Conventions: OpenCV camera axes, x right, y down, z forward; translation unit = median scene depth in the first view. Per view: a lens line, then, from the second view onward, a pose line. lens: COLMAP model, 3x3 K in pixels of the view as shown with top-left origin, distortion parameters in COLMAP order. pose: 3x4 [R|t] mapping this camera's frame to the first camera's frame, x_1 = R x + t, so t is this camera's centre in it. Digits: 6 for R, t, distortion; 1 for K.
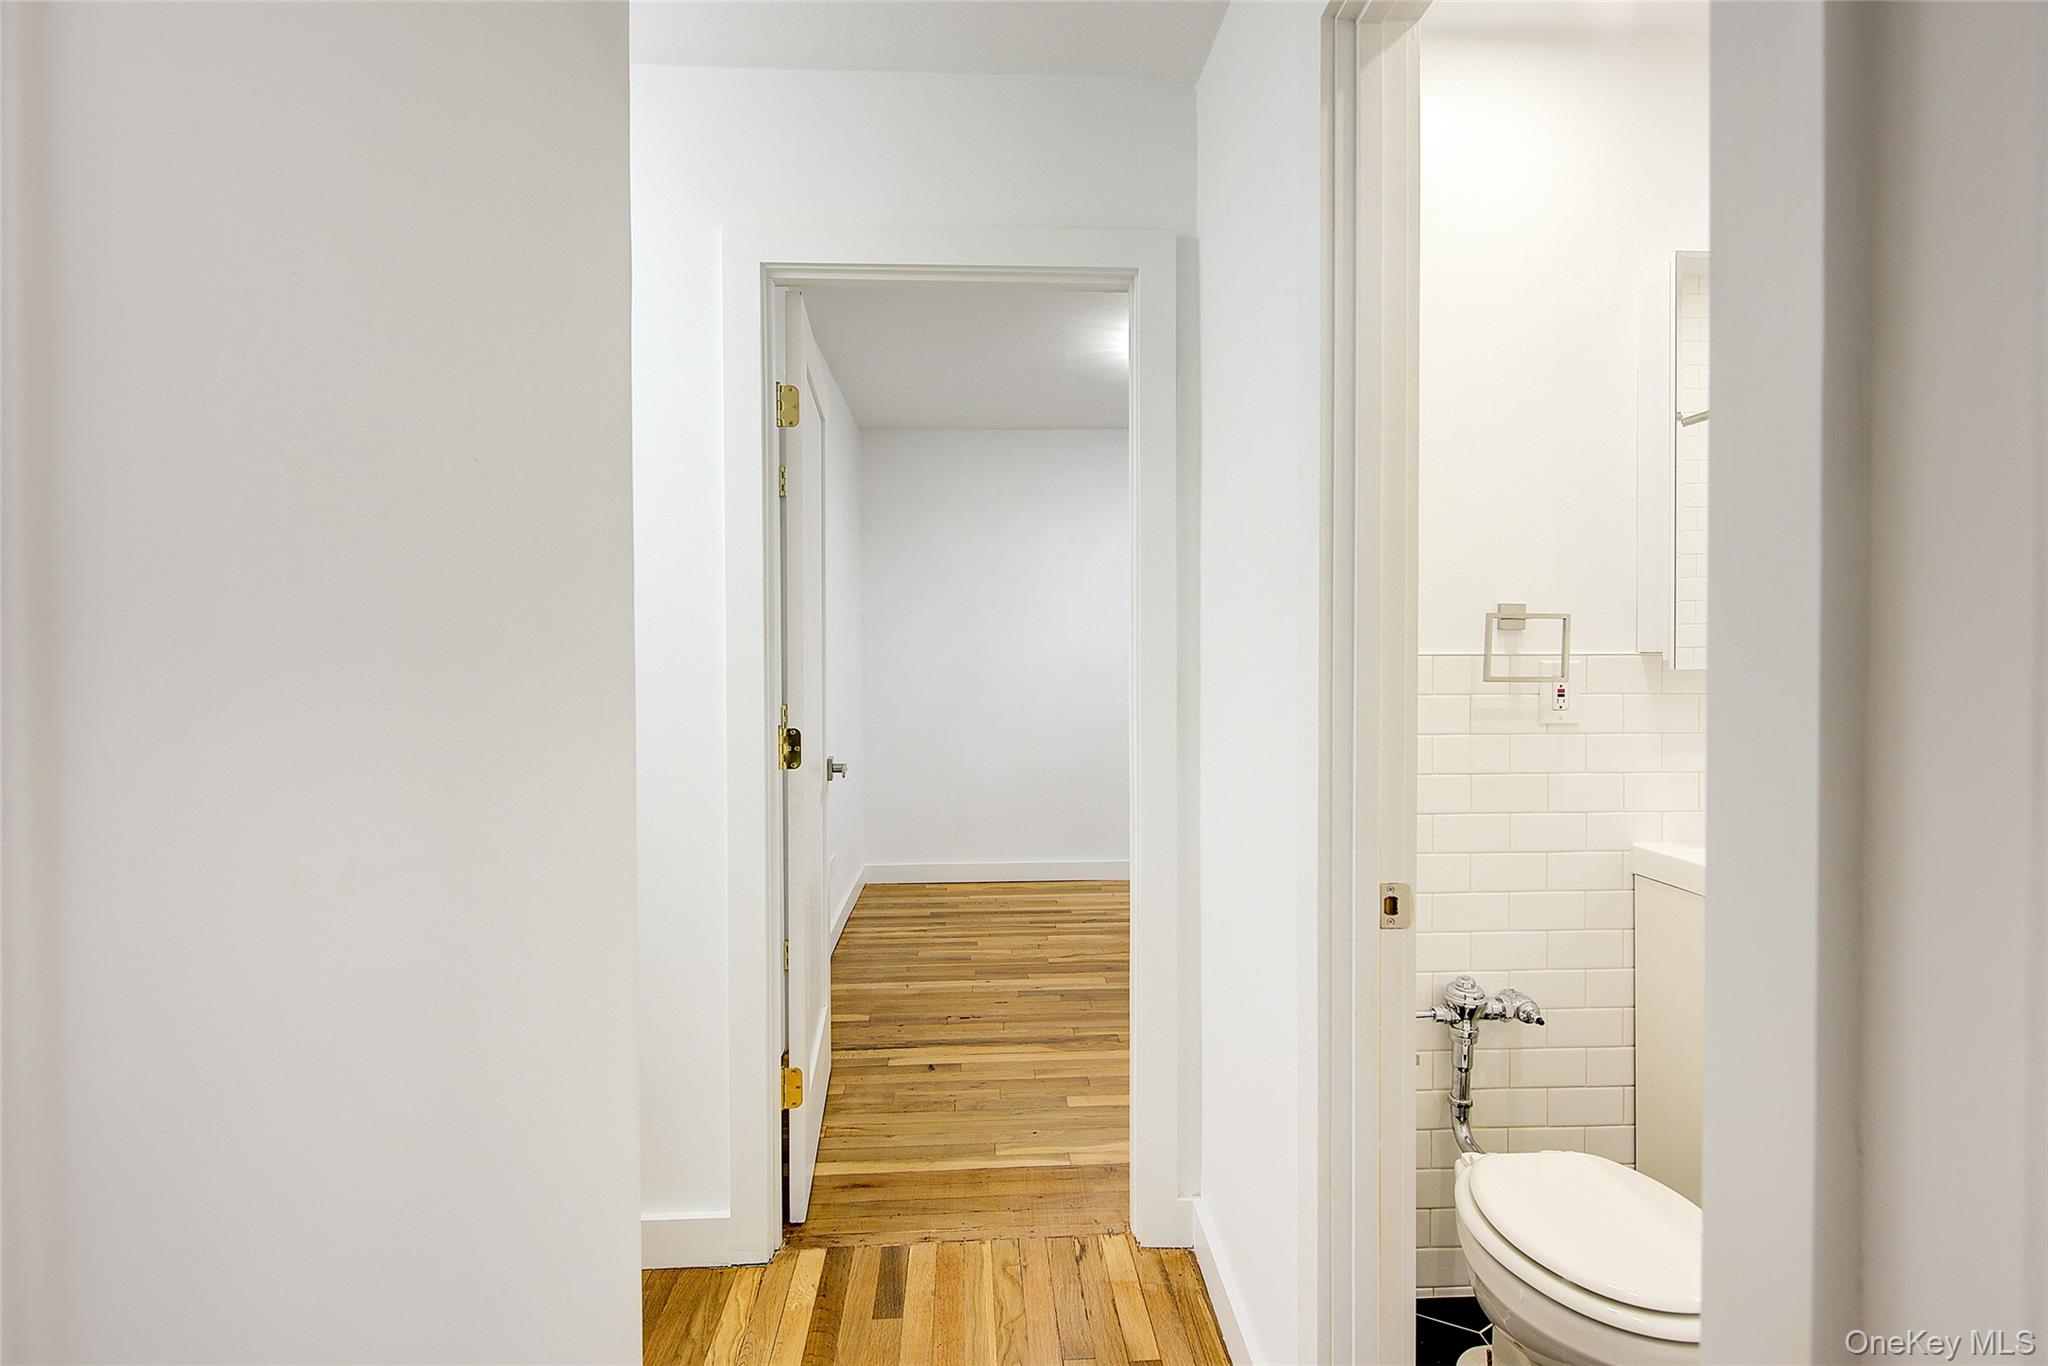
lens RADIAL K [[945.3, 0, 1034.6], [0, 945.3, 669.4], [0, 0, 1]] dist [0.000250, -0.000186]
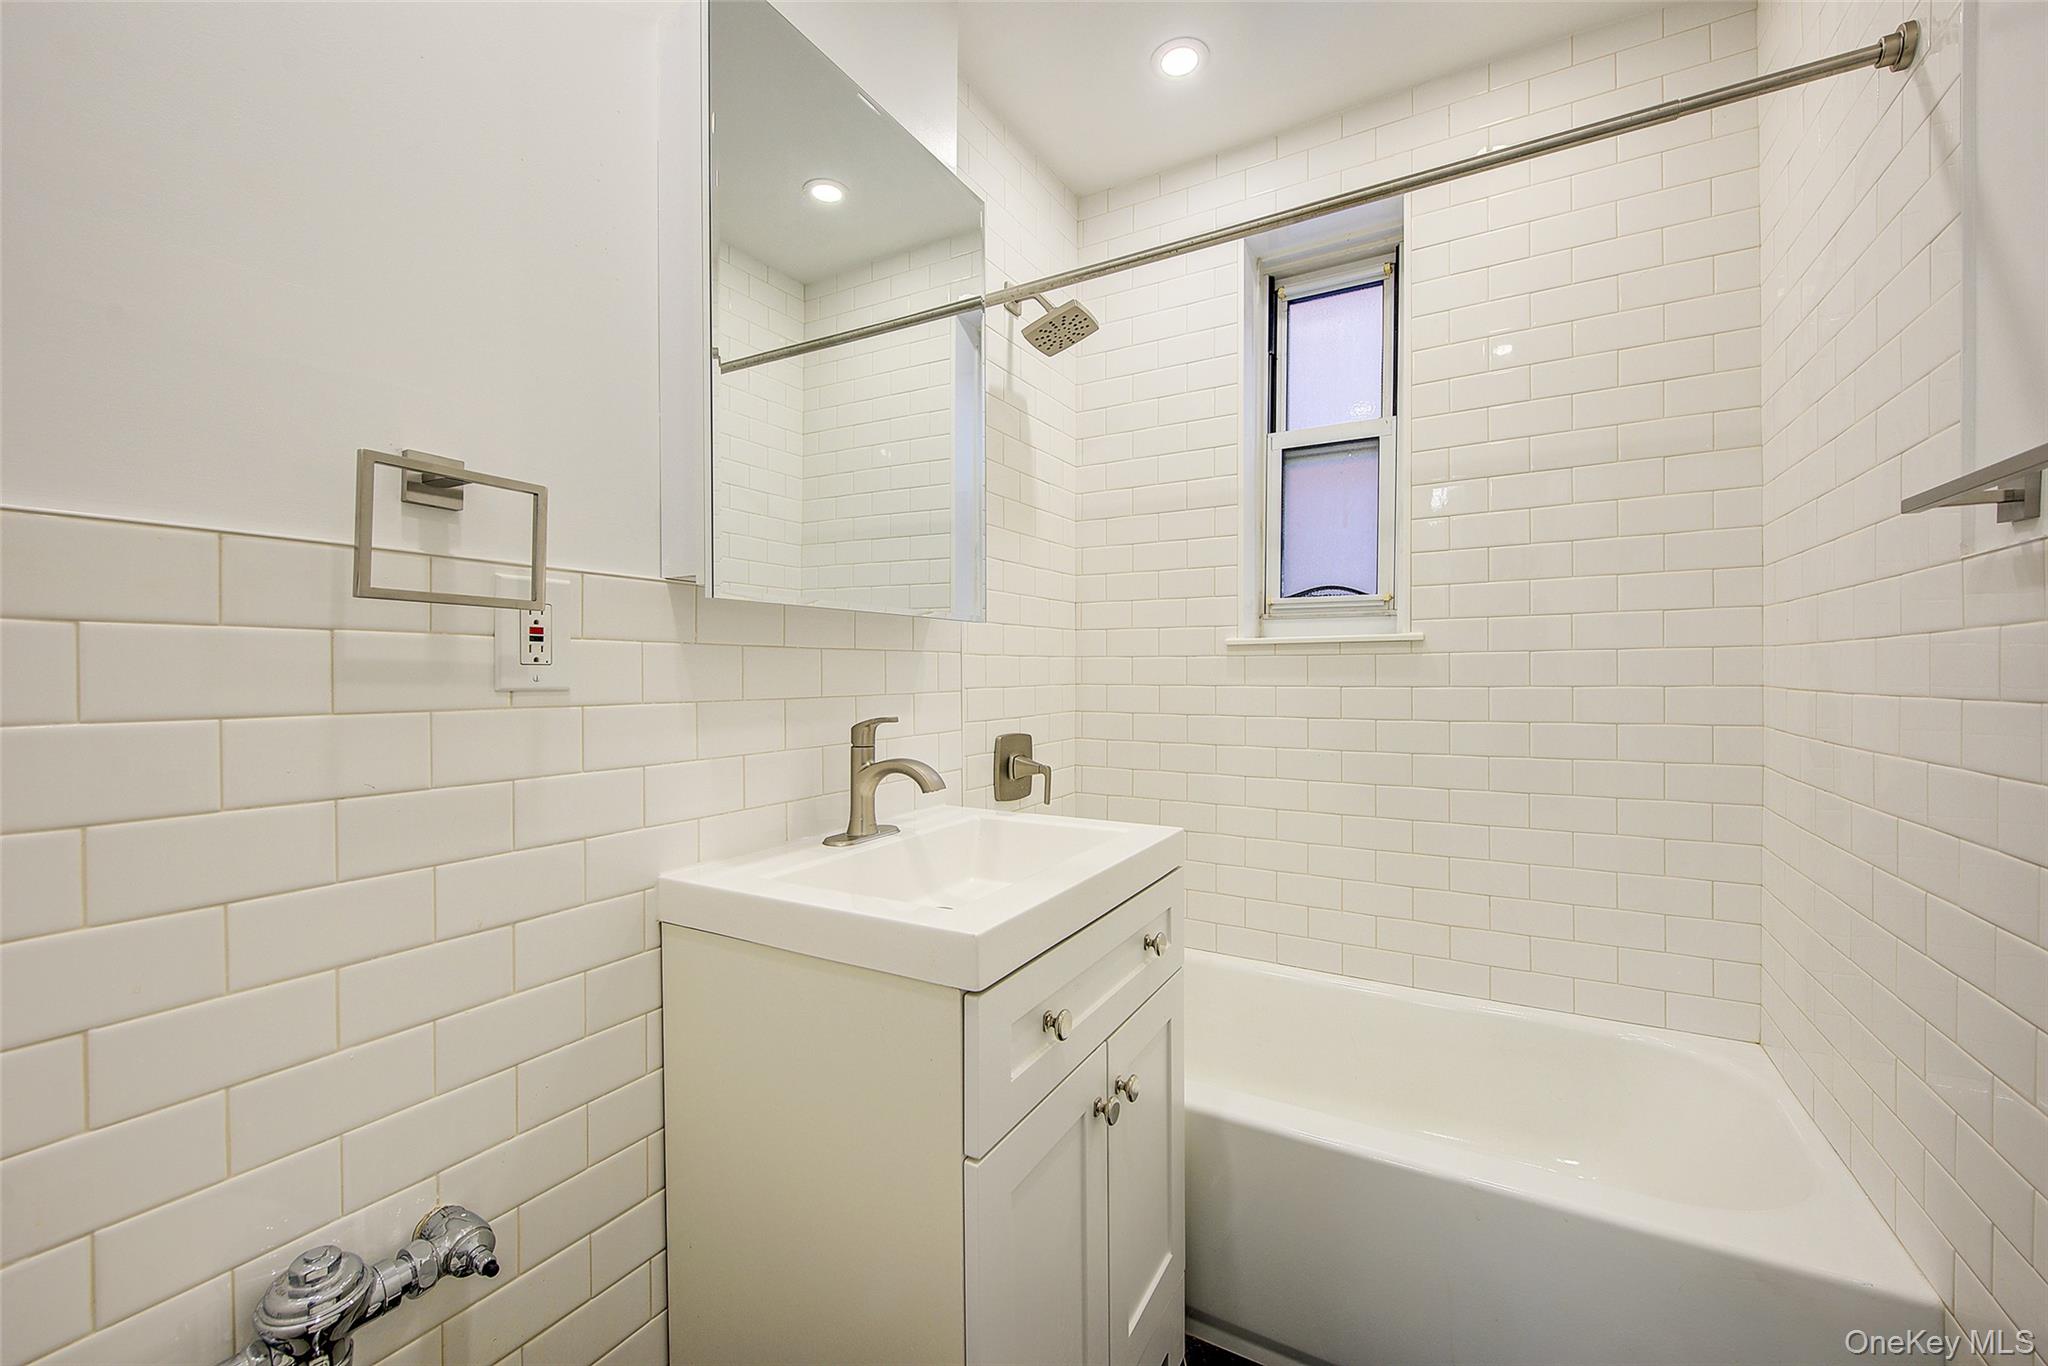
lens RADIAL K [[814.7, 0, 1033.7], [0, 814.7, 680.8], [0, 0, 1]] dist [-0.001120, -0.000541]
pose [[0.541933, -0.005615, 0.840403, 0.311205], [0.008765, 0.999961, 0.001029, 0.055105], [-0.840376, 0.006809, 0.541961, 0.491283]]
